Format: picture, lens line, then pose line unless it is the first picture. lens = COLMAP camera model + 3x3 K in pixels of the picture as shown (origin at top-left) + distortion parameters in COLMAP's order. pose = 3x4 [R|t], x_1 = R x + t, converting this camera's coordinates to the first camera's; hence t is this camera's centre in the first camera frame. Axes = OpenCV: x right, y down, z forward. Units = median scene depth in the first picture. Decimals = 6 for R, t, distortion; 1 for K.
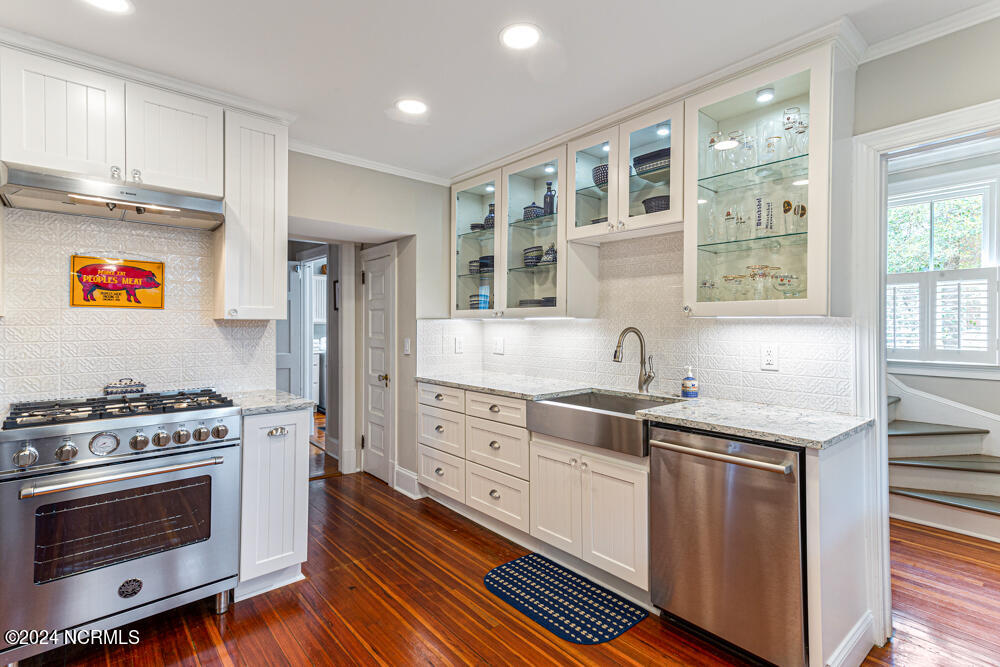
lens RADIAL K [[484.3, 0, 497.6], [0, 484.3, 321.3], [0, 0, 1]] dist [0.002762, 0.000389]
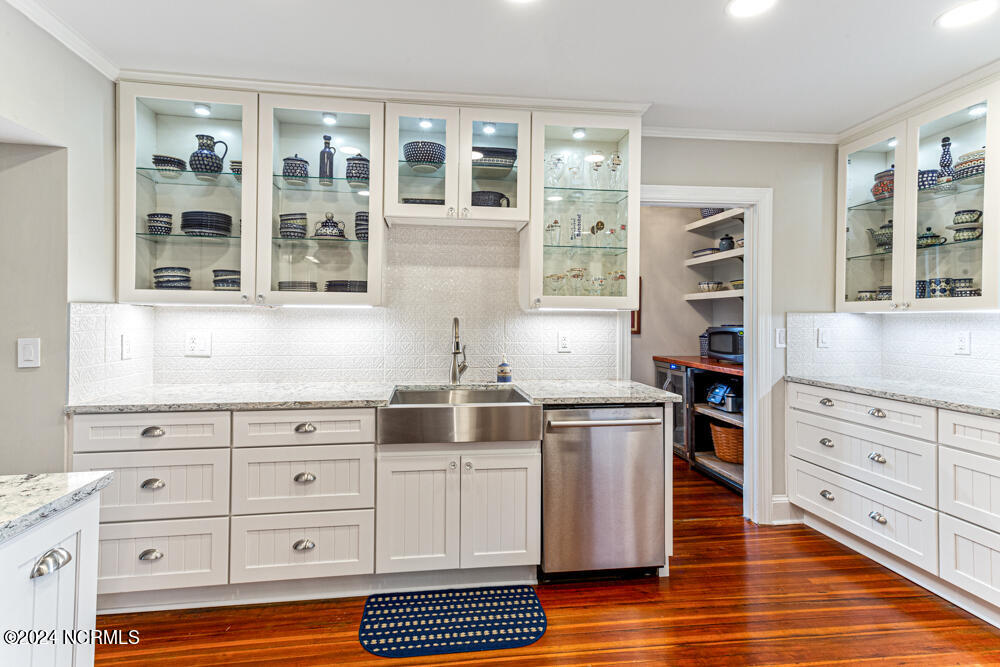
lens RADIAL K [[482.7, 0, 534.9], [0, 482.7, 318.5], [0, 0, 1]] dist [0.001396, 0.007151]
pose [[0.544123, 0.004207, 0.838995, -0.484240], [-0.010464, 0.999944, 0.001773, 0.011497], [-0.838940, -0.009744, 0.544137, 0.356697]]
